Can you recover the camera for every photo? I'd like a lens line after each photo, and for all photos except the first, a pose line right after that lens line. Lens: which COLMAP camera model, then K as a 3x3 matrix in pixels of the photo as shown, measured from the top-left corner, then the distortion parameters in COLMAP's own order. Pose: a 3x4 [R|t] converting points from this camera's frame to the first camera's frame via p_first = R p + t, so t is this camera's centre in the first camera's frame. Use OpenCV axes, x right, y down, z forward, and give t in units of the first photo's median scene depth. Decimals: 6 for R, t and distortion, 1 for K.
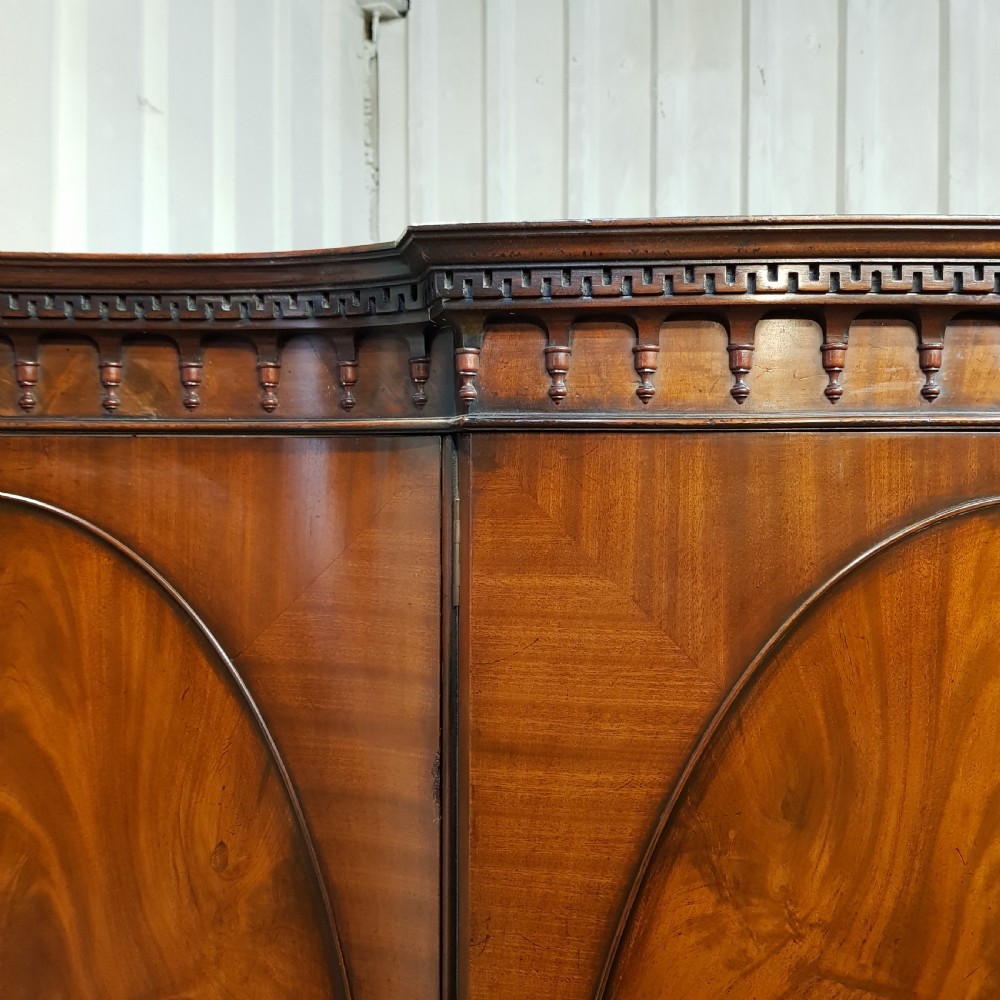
lens RADIAL K [[1032.4, 0, 495.6], [0, 1032.4, 487.9], [0, 0, 1]] dist [0.031480, 0.000000]
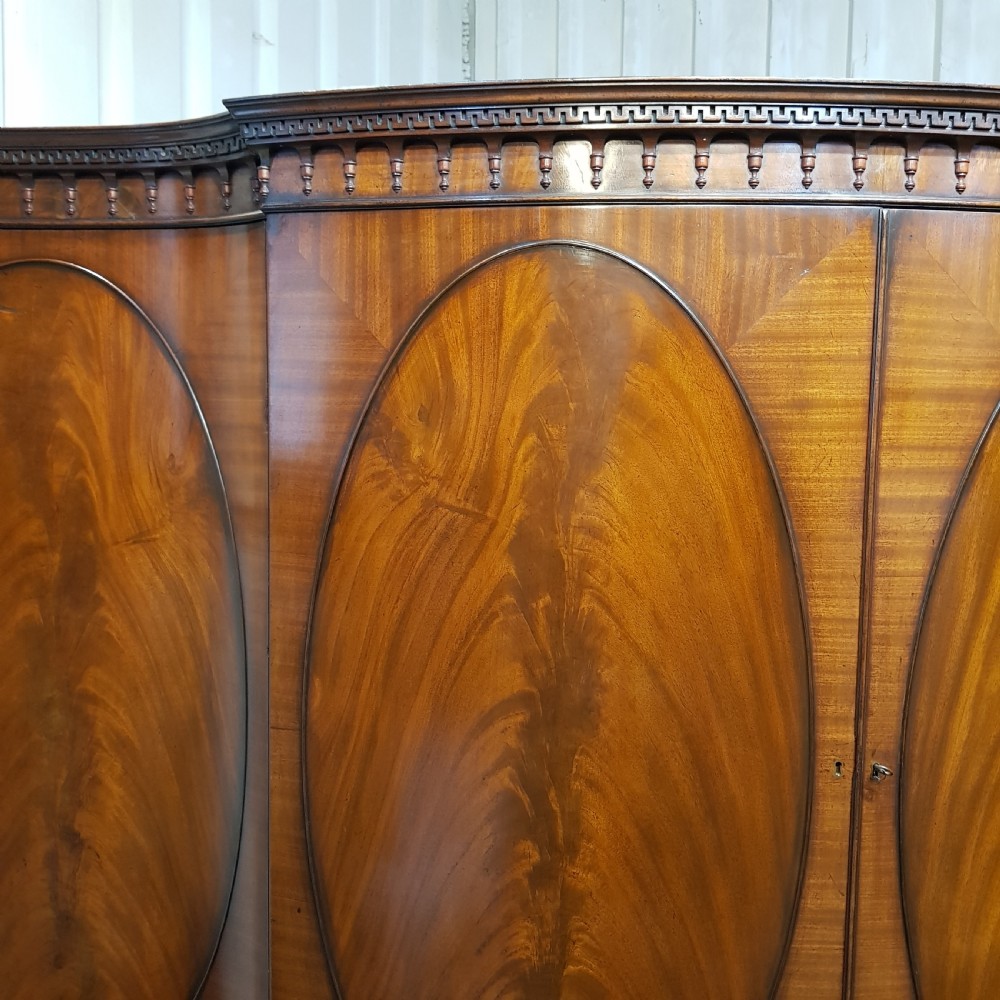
lens RADIAL K [[1032.4, 0, 515.6], [0, 1032.4, 492.9], [0, 0, 1]] dist [0.031480, 0.000000]
pose [[0.978364, 0.034094, -0.204063, 0.820060], [-0.019318, 0.997074, 0.073966, 0.303104], [0.205988, -0.068424, 0.976159, -0.774908]]
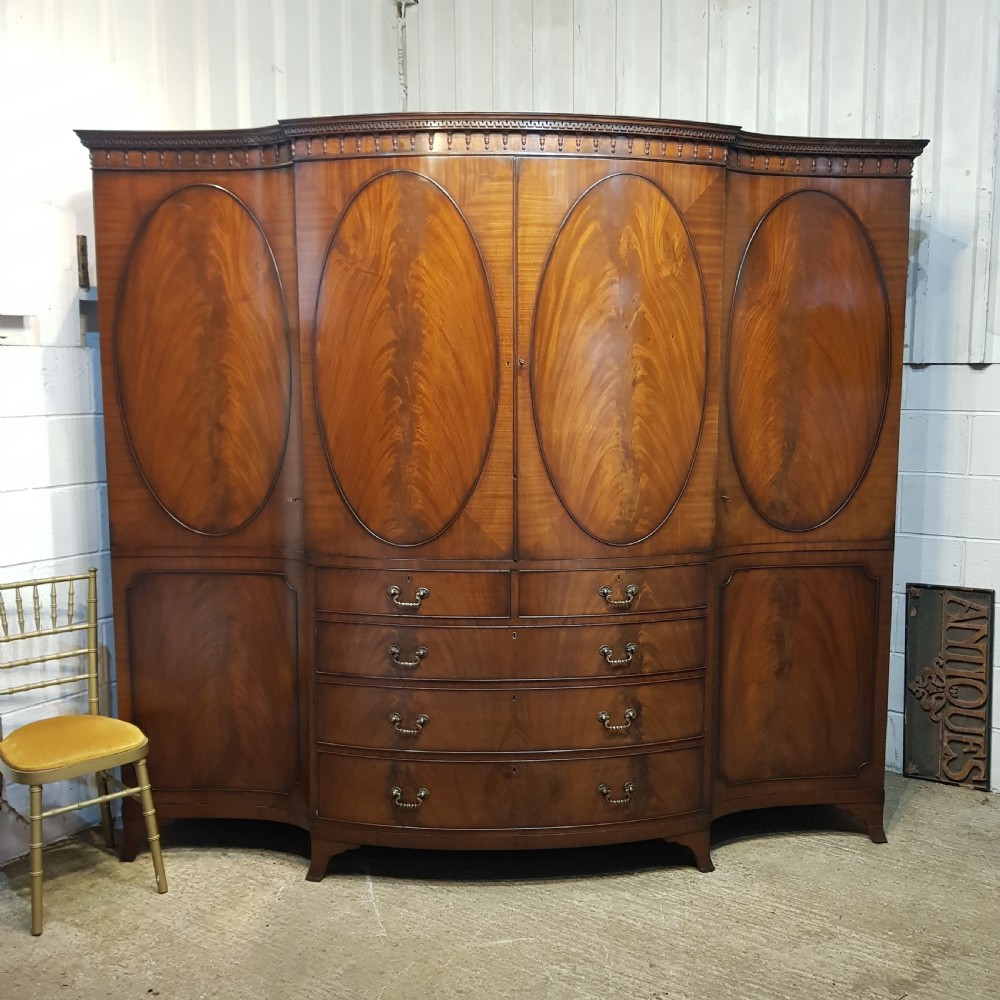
lens RADIAL K [[1032.4, 0, 514.5], [0, 1032.4, 493.3], [0, 0, 1]] dist [0.031480, 0.000000]
pose [[0.979090, 0.022398, -0.202189, 2.064153], [-0.001324, 0.994601, 0.103768, 1.011575], [0.203422, -0.101330, 0.973833, -3.812897]]
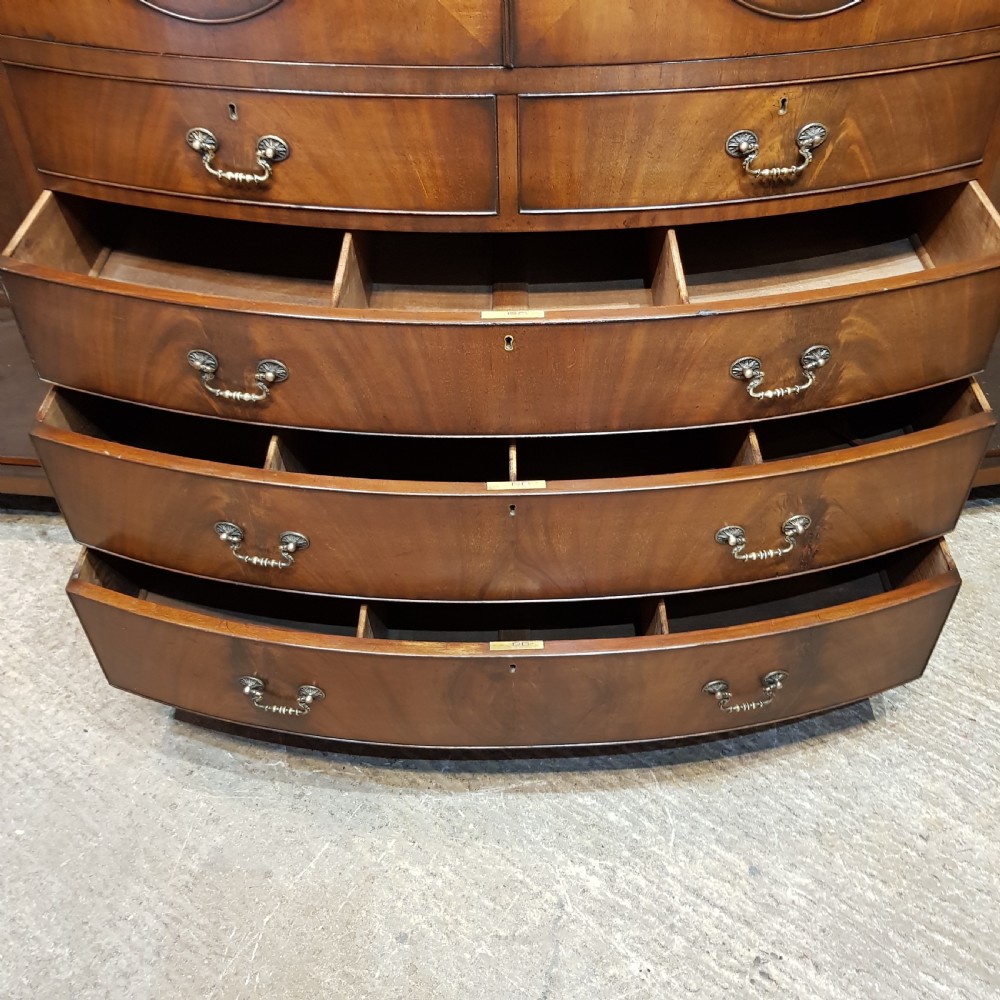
lens RADIAL K [[1032.4, 0, 517.6], [0, 1032.4, 487.4], [0, 0, 1]] dist [0.031480, 0.000000]
pose [[0.968706, 0.161396, -0.188575, 1.543266], [0.009736, 0.734443, 0.678600, 1.150920], [0.248022, -0.659200, 0.709888, -0.734960]]
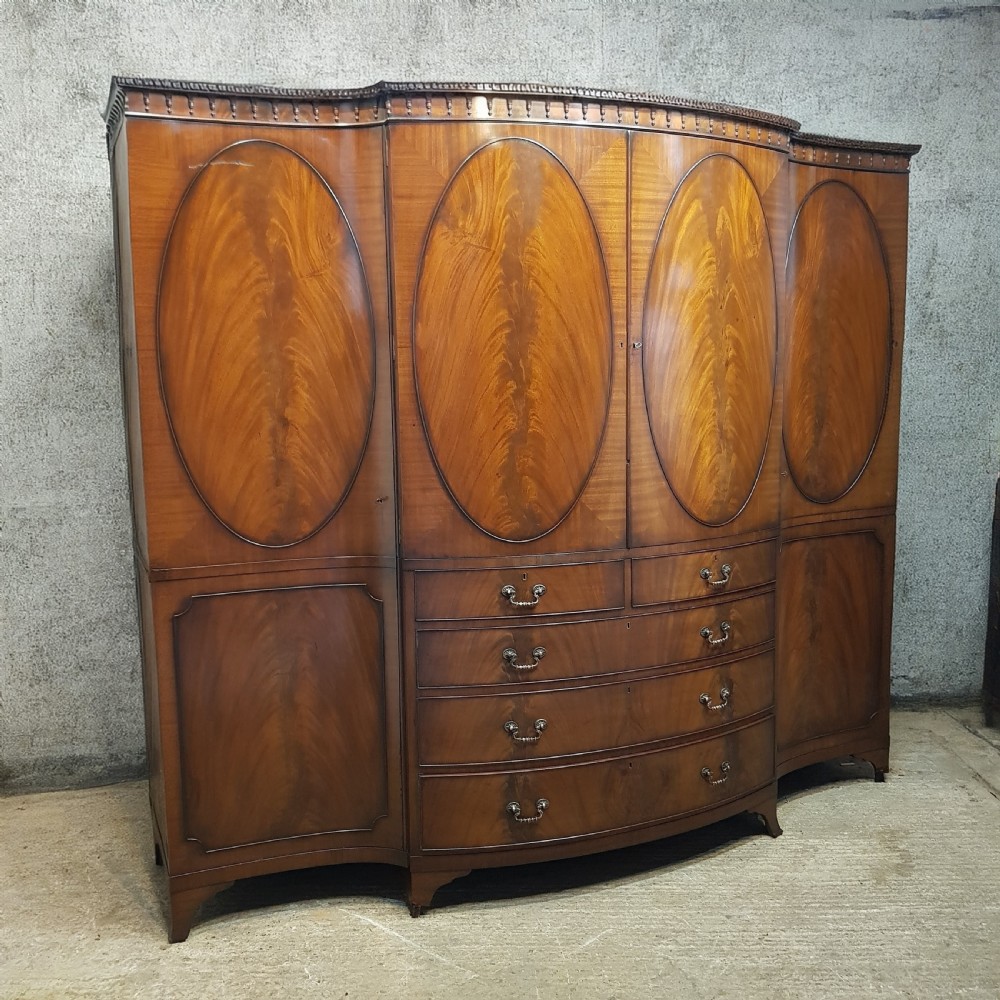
lens RADIAL K [[1032.4, 0, 512.8], [0, 1032.4, 492.2], [0, 0, 1]] dist [0.031480, 0.000000]
pose [[0.988549, -0.034453, 0.146916, -0.213197], [0.018433, 0.993867, 0.109037, 1.053297], [-0.149772, -0.105080, 0.983121, -3.634973]]
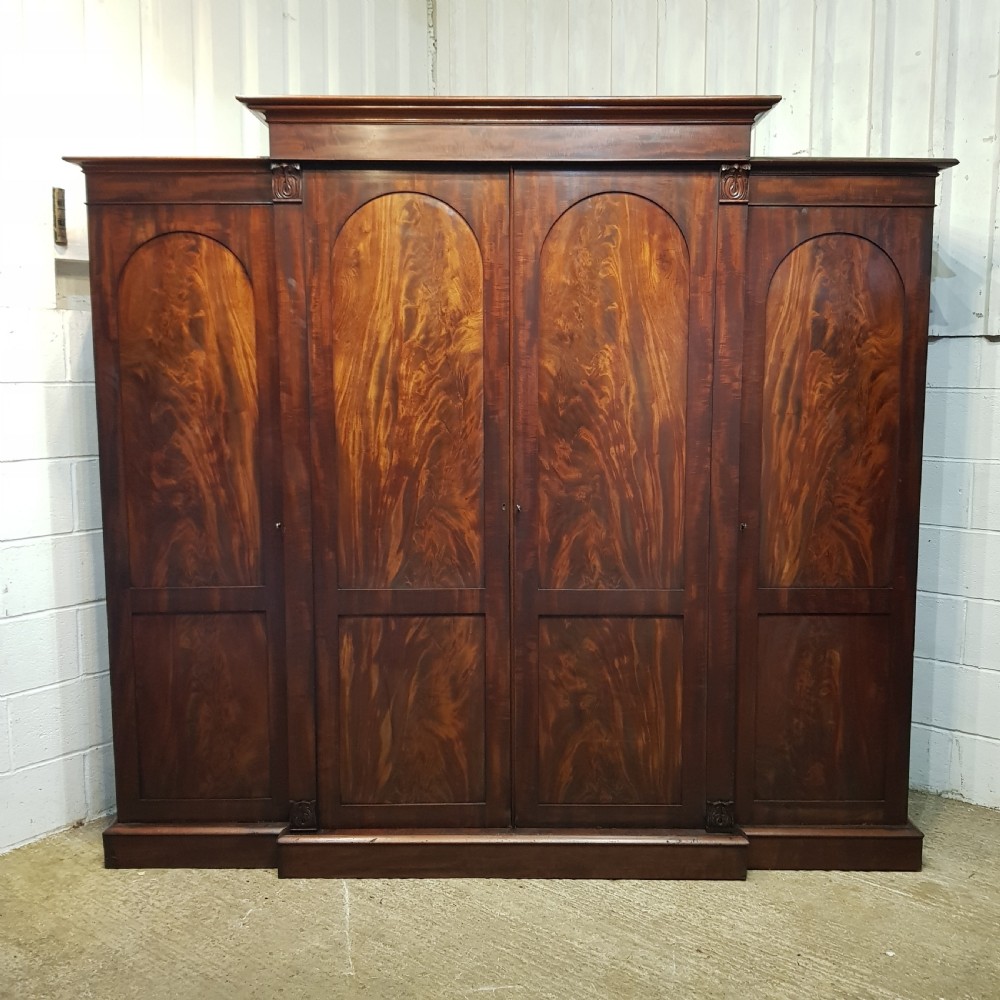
lens RADIAL K [[1032.4, 0, 522.0], [0, 1032.4, 487.0], [0, 0, 1]] dist [0.031480, 0.000000]
pose [[0.962992, 0.038553, -0.266760, 2.266928], [-0.011231, 0.994598, 0.103197, 1.135818], [0.269298, -0.096382, 0.958222, -3.126554]]
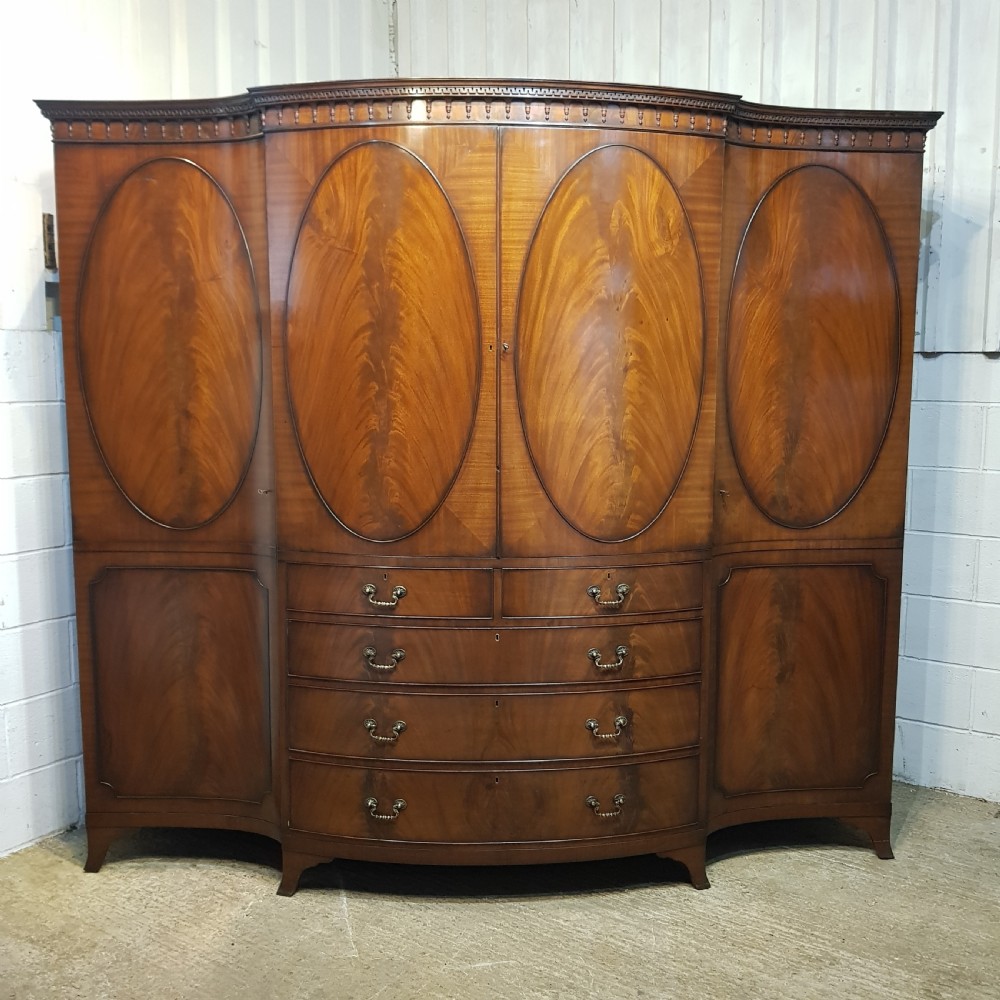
lens RADIAL K [[1032.4, 0, 510.4], [0, 1032.4, 491.6], [0, 0, 1]] dist [0.031480, 0.000000]
pose [[0.976485, 0.026970, -0.213890, 2.115933], [-0.004418, 0.994439, 0.105224, 1.061324], [0.215538, -0.101805, 0.971174, -3.492491]]
